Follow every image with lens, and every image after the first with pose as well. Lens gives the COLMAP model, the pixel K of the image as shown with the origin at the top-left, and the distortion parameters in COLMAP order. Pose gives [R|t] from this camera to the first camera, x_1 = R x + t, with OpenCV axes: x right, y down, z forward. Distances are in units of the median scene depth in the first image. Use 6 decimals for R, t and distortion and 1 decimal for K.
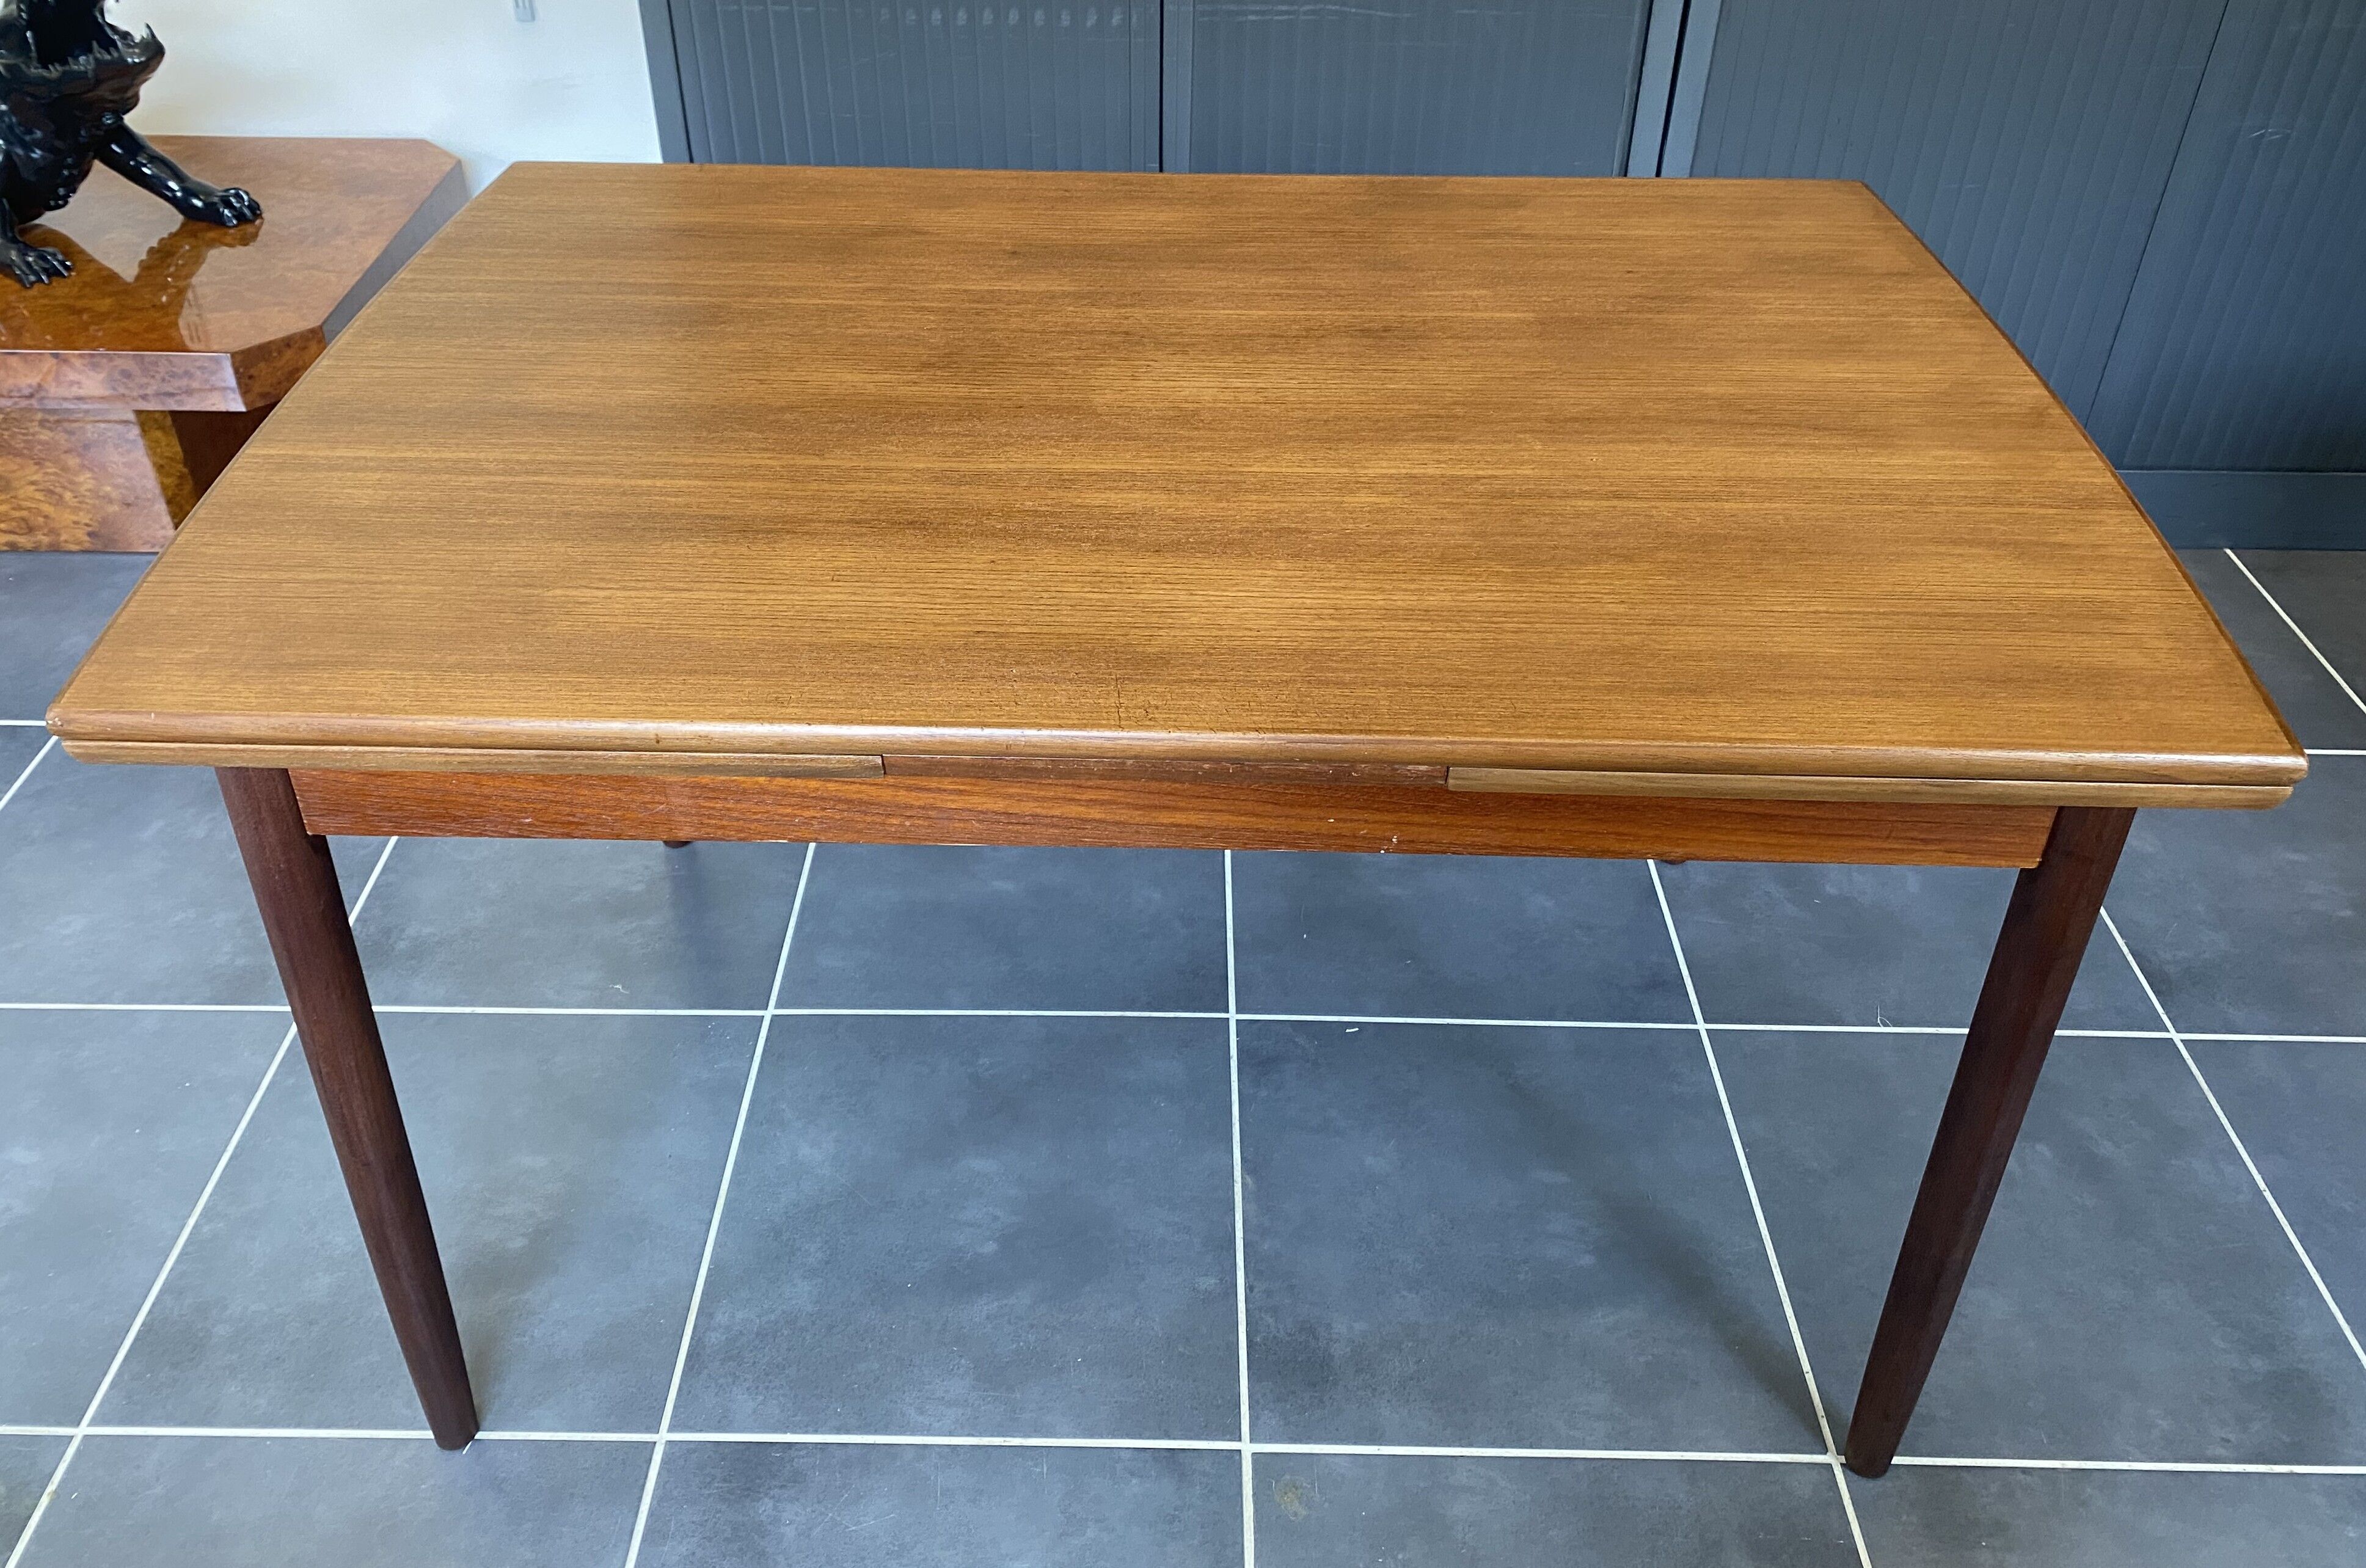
lens RADIAL K [[1842.7, 0, 1181.2], [0, 1842.7, 759.2], [0, 0, 1]] dist [0.028942, -0.012064]
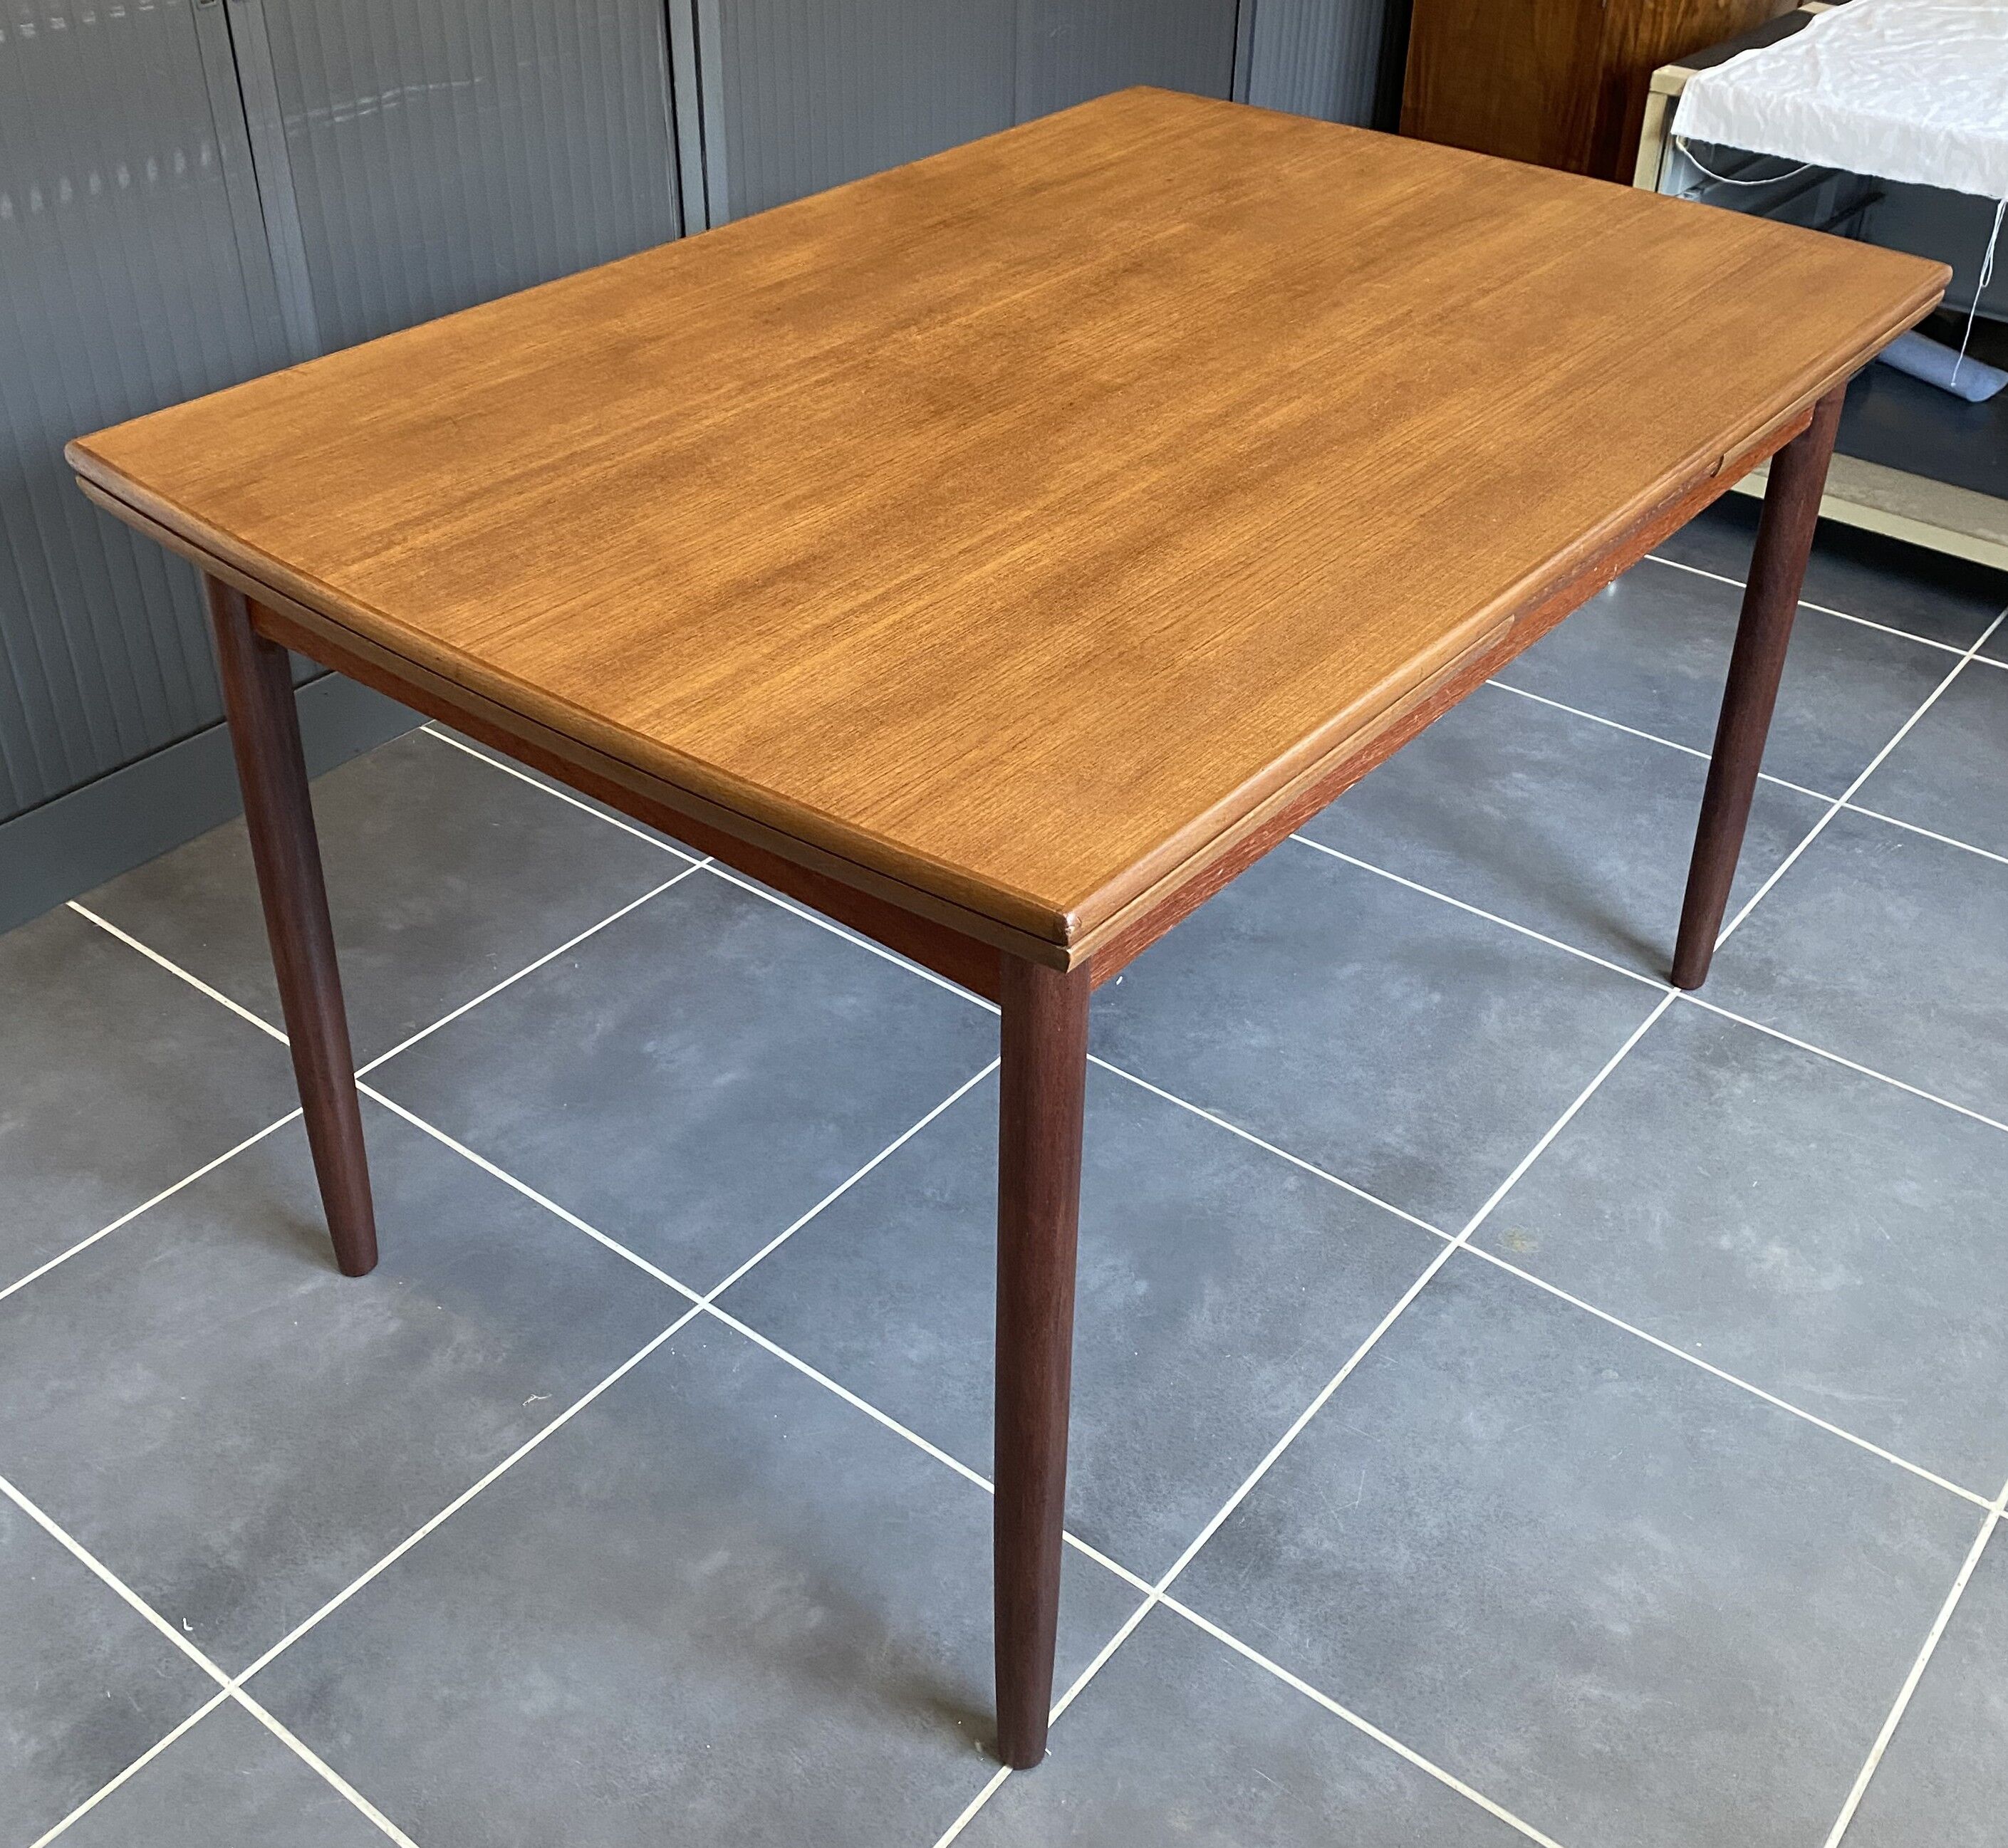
lens RADIAL K [[2080.5, 0, 1004.0], [0, 2080.5, 924.0], [0, 0, 1]] dist [0.143633, -0.273890]
pose [[0.600266, -0.462663, 0.652398, -0.895886], [0.476873, 0.861887, 0.172459, -0.145521], [-0.642084, 0.207590, 0.737994, 0.213070]]
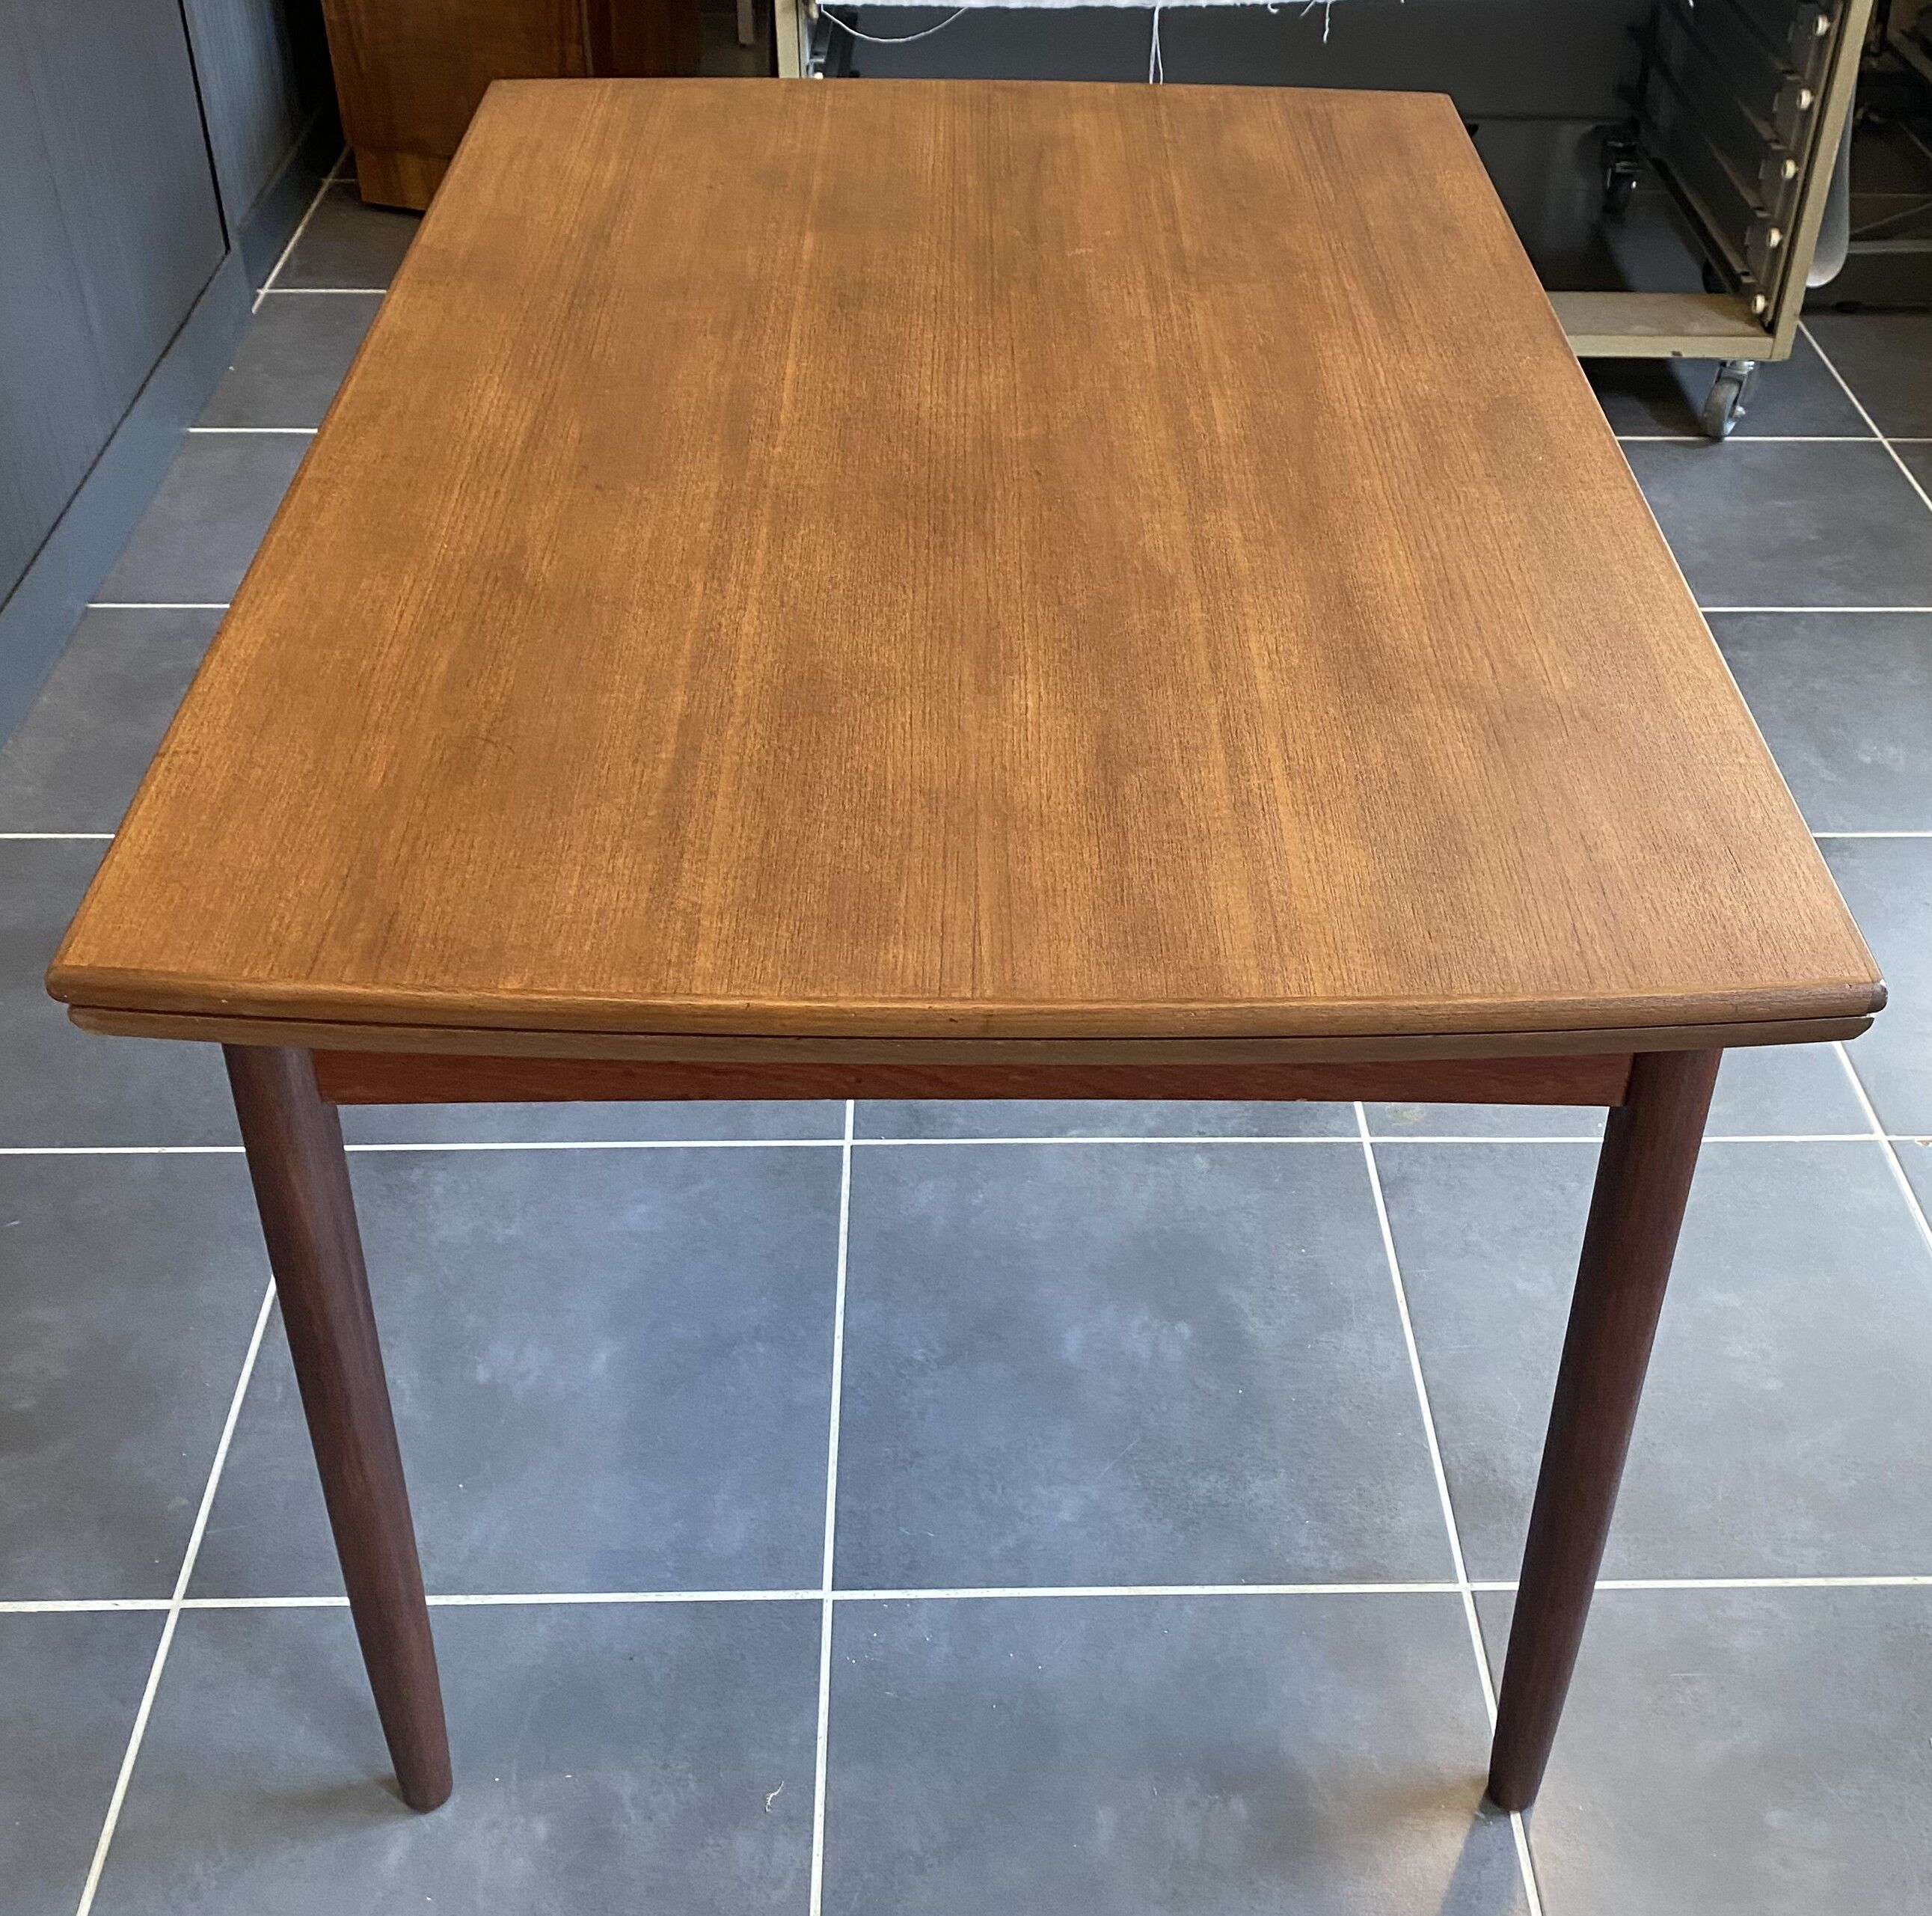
lens RADIAL K [[2215.7, 0, 967.7], [0, 2215.7, 989.6], [0, 0, 1]] dist [0.077707, -0.035882]
pose [[-0.042993, -0.643184, 0.764503, -0.969641], [0.597289, 0.596857, 0.535731, -0.578077], [-0.800873, 0.479662, 0.358506, 0.687813]]
